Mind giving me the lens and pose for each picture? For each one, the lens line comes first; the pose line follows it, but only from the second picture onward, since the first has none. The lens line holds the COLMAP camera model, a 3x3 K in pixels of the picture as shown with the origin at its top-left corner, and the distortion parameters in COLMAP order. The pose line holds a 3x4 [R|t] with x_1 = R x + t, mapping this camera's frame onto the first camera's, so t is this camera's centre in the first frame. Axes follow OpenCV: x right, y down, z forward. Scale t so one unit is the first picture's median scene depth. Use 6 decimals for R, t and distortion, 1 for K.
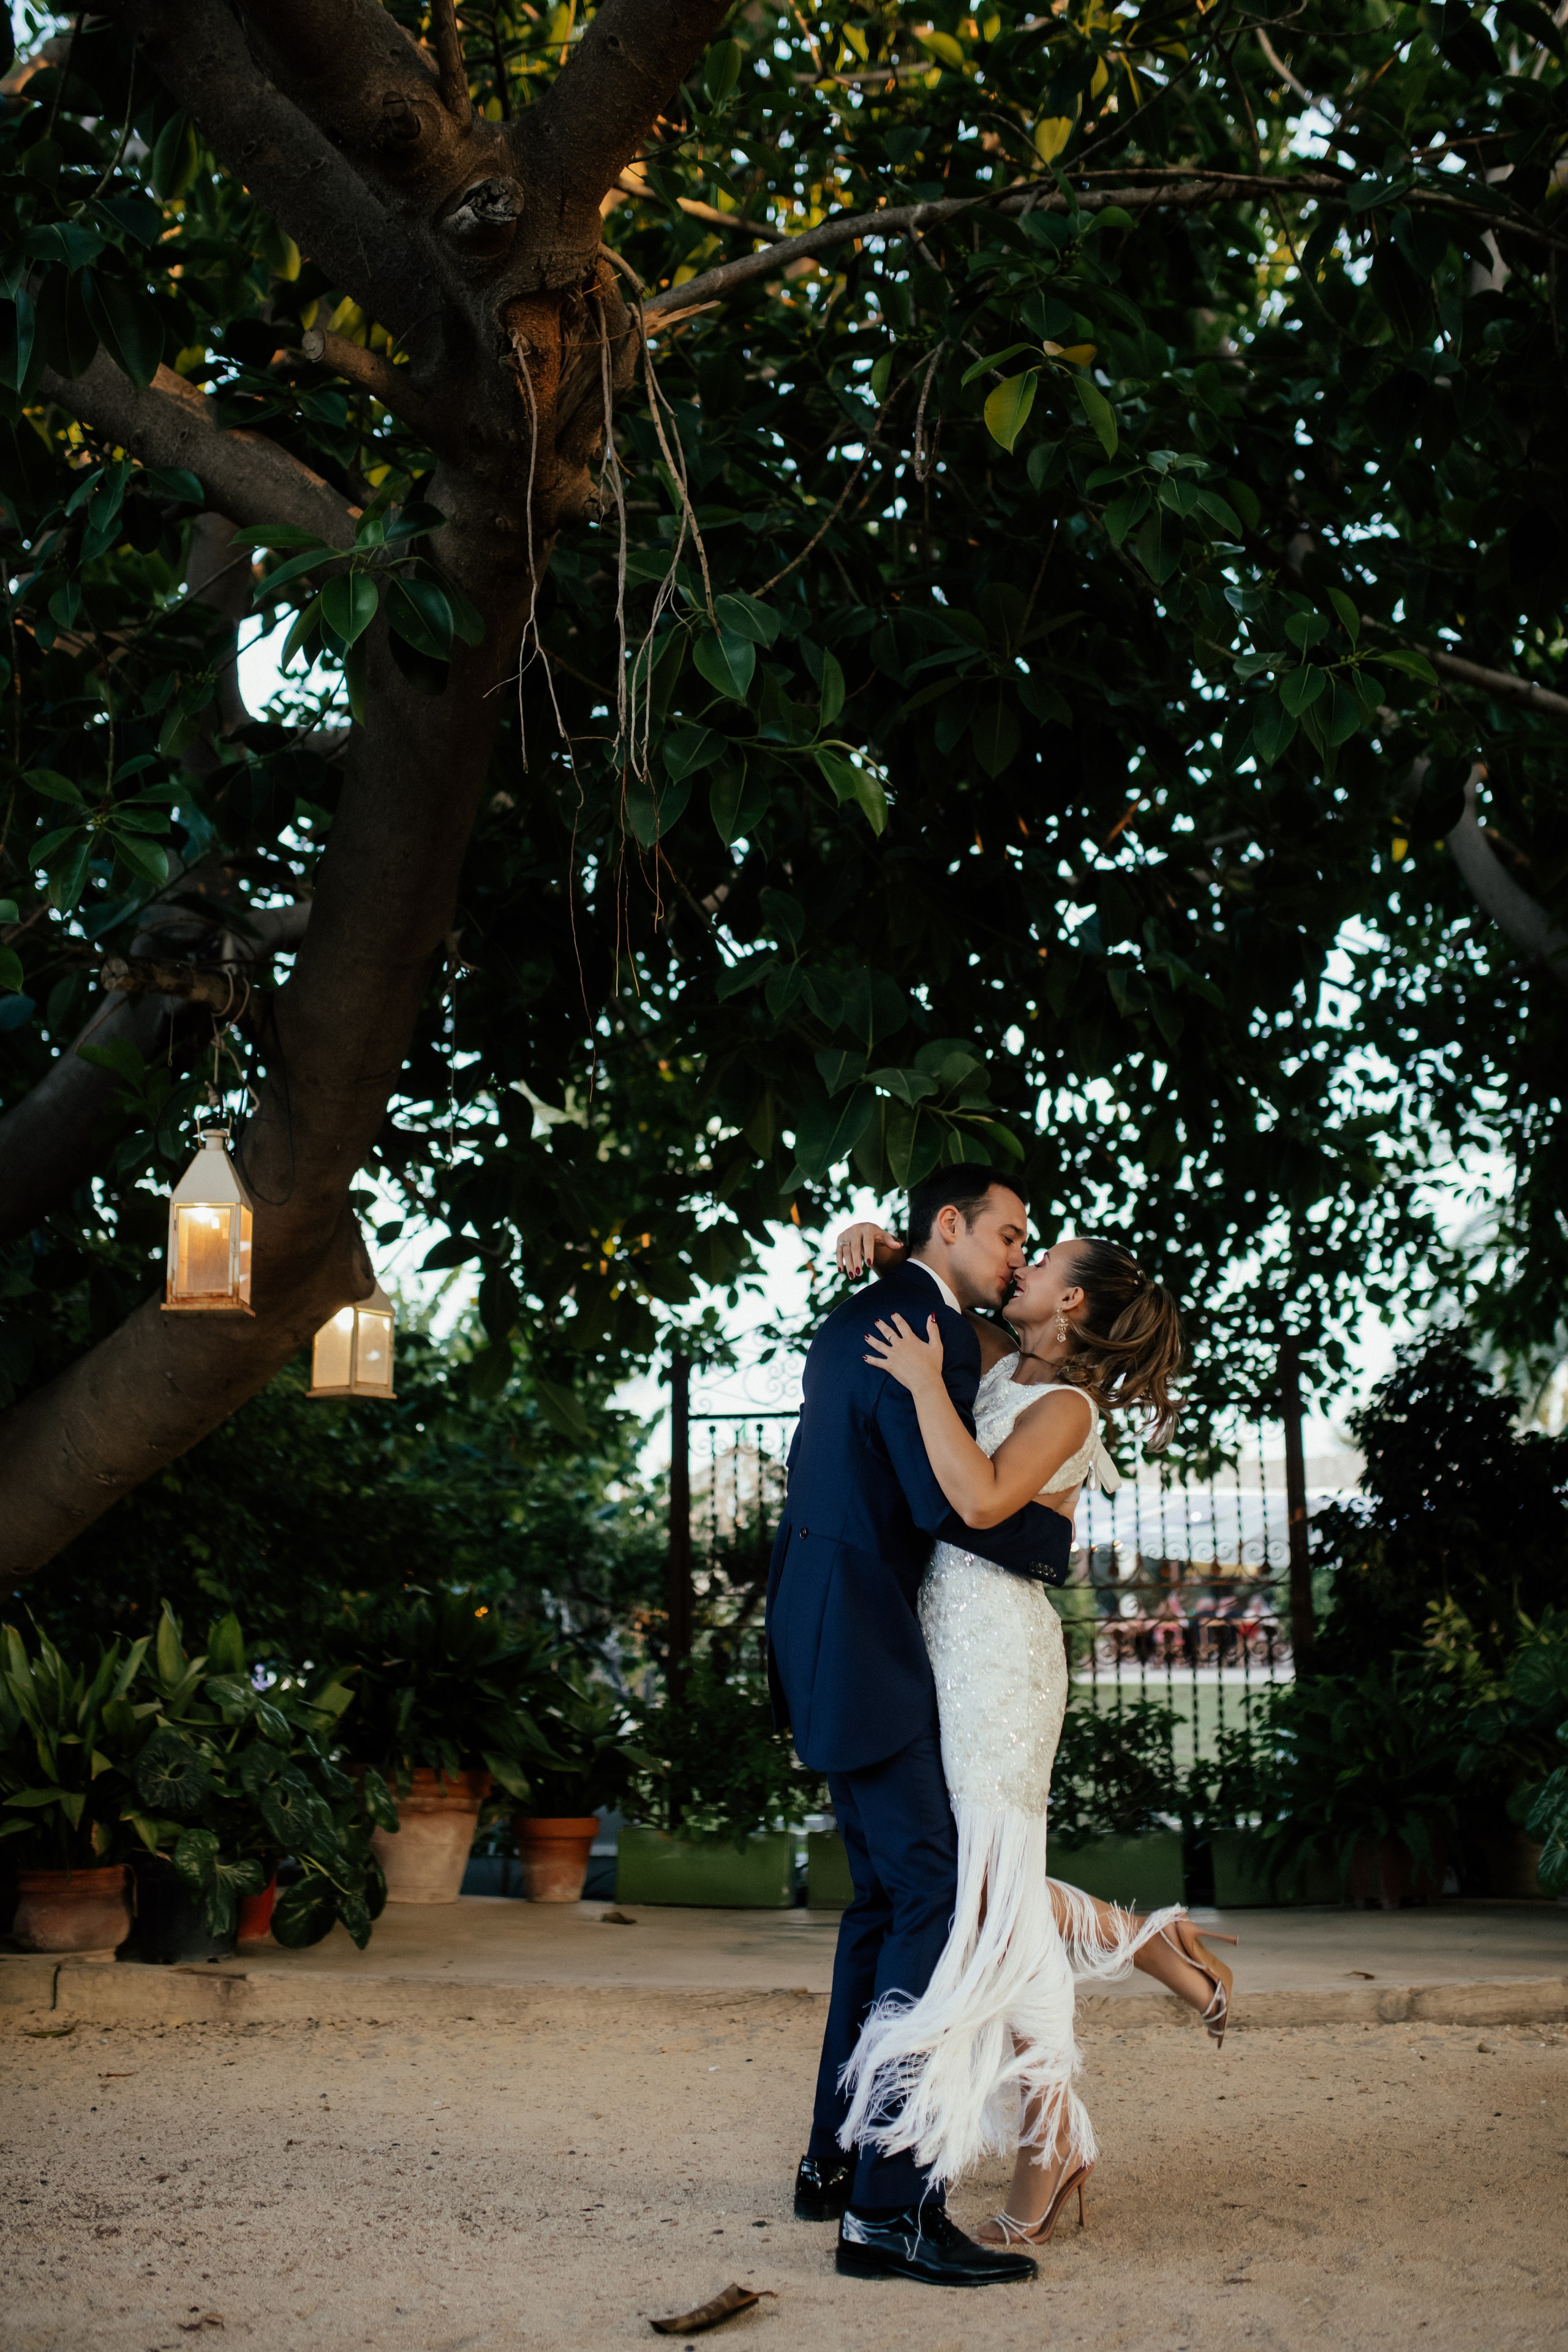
lens RADIAL K [[2254.9, 0, 808.5], [0, 2254.9, 1114.9], [0, 0, 1]] dist [-0.073536, 0.107295]
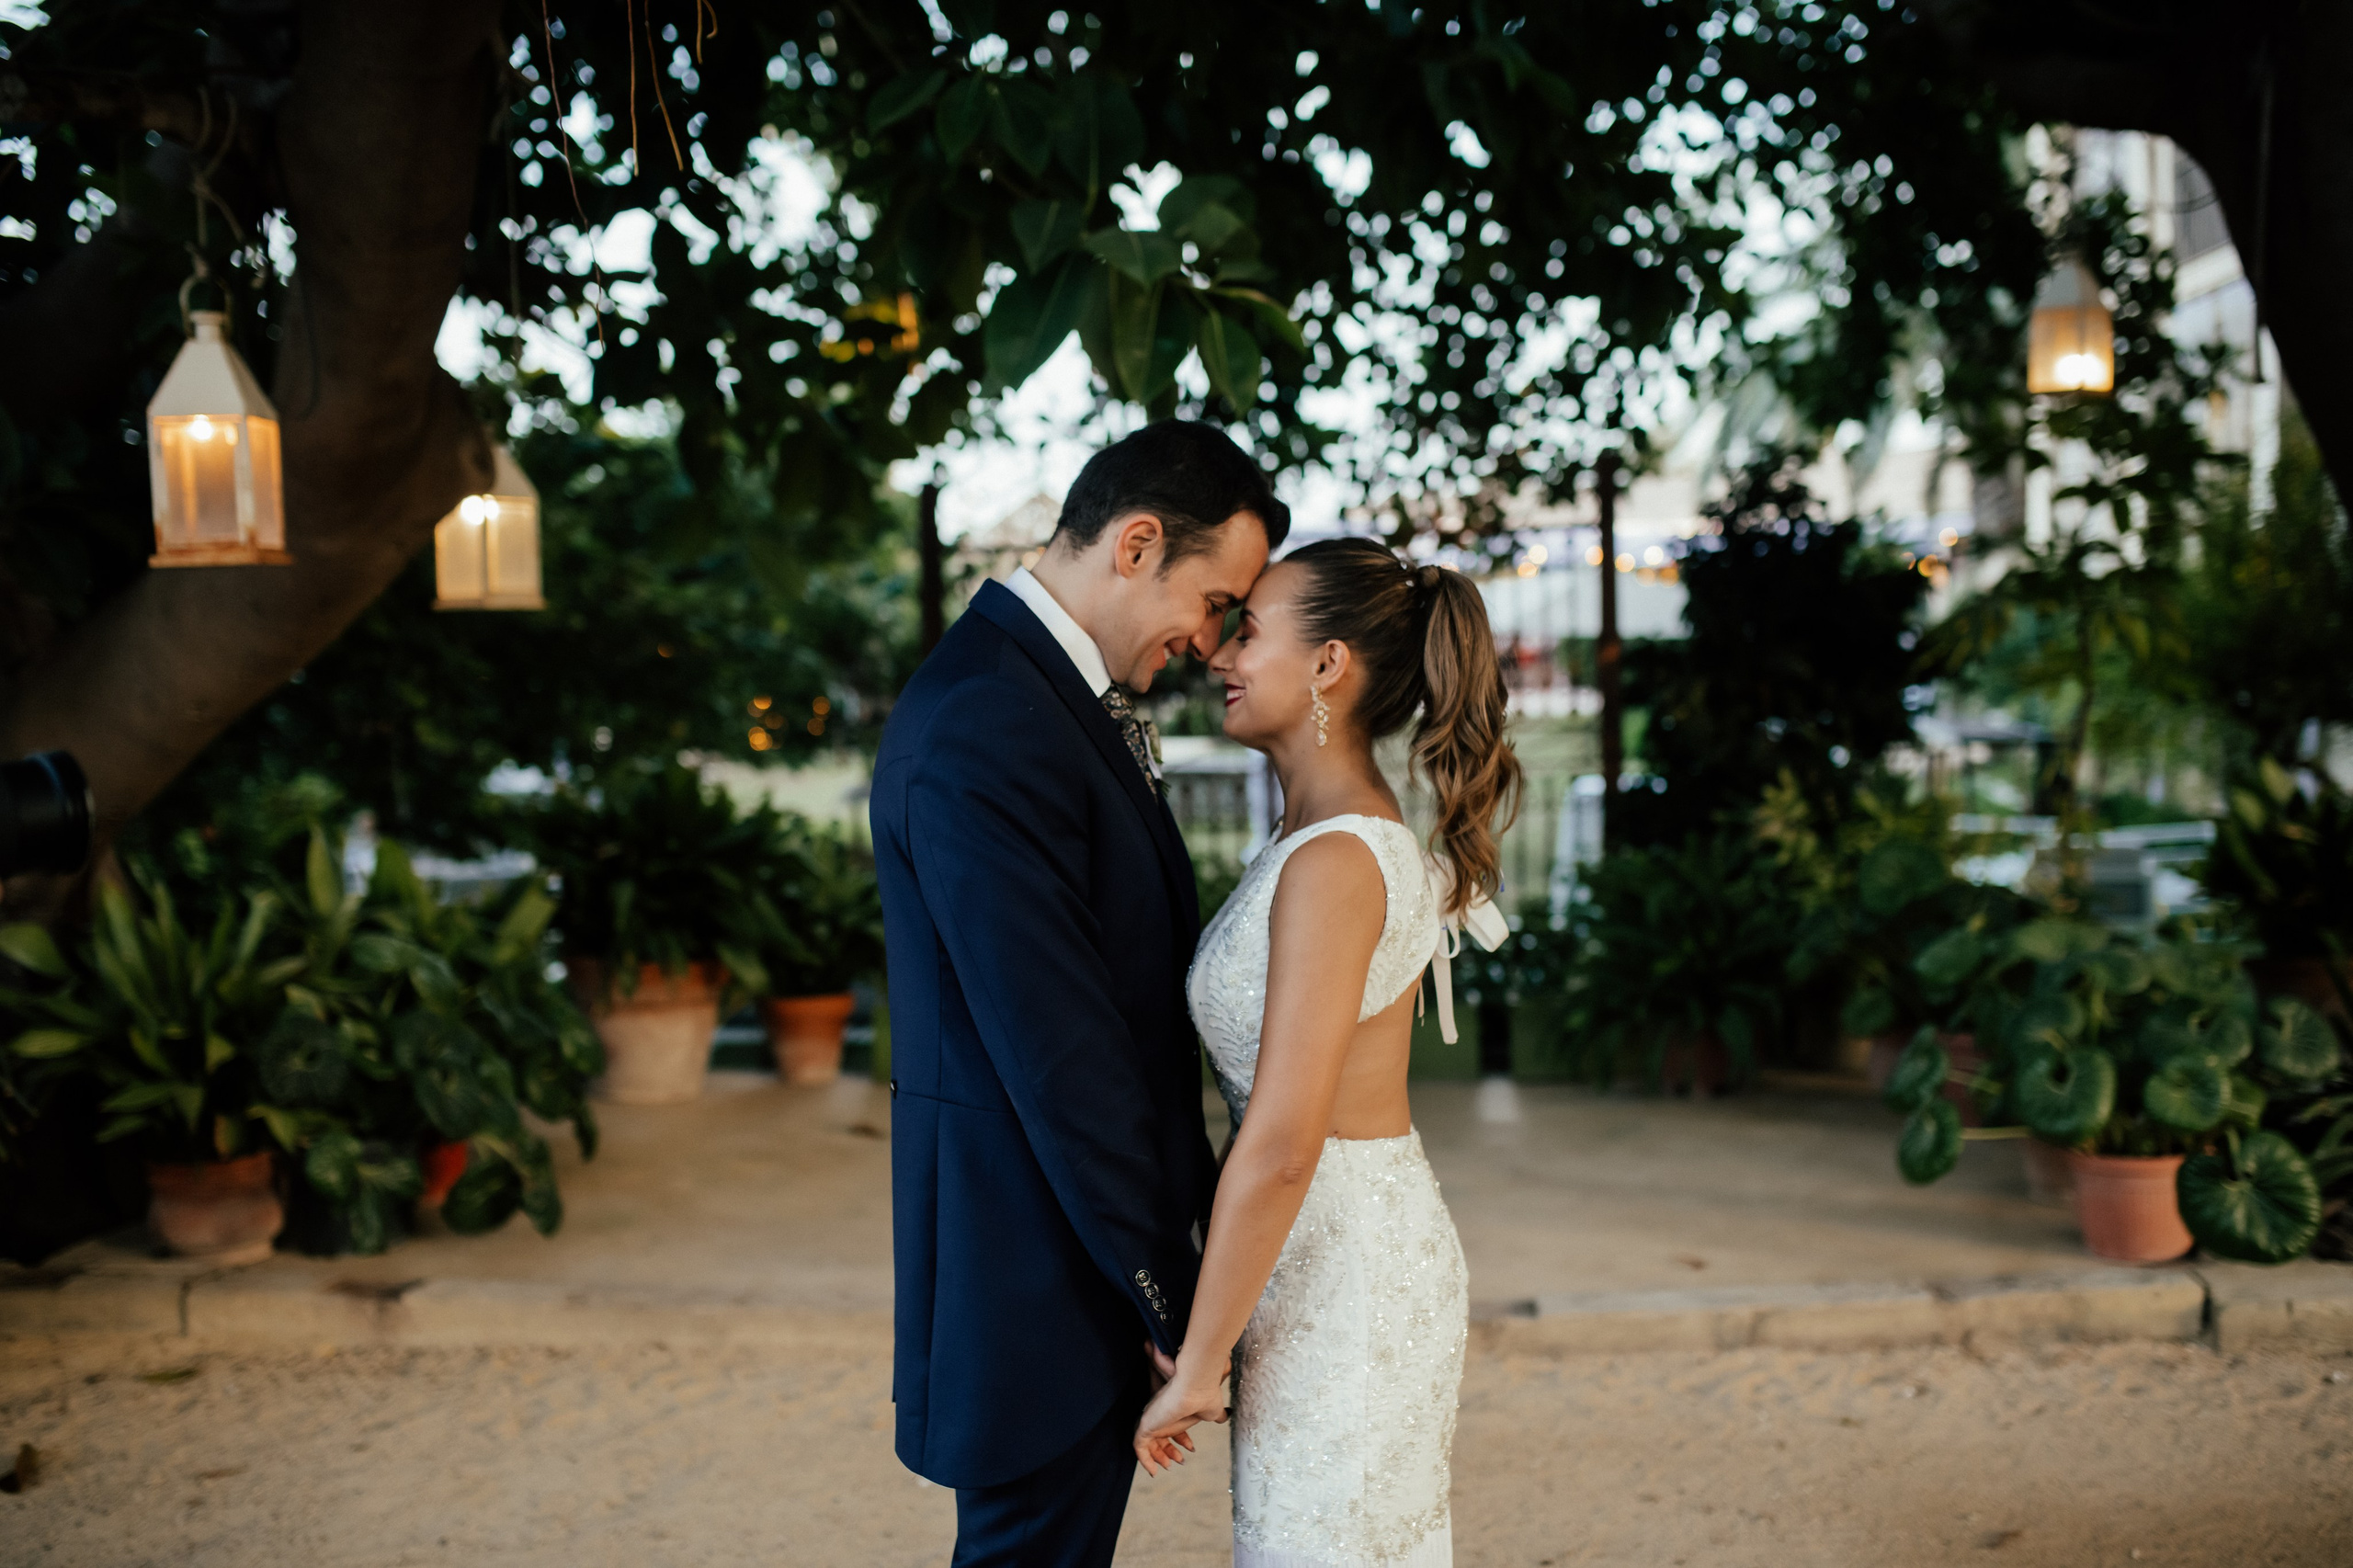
lens RADIAL K [[2241.5, 0, 1176.5], [0, 2241.5, 784.0], [0, 0, 1]] dist [-0.072073, 0.108103]
pose [[0.999334, -0.019063, 0.031102, 0.016803], [0.010004, 0.963119, 0.268889, -0.023087], [-0.035081, -0.268399, 0.962669, 0.157451]]
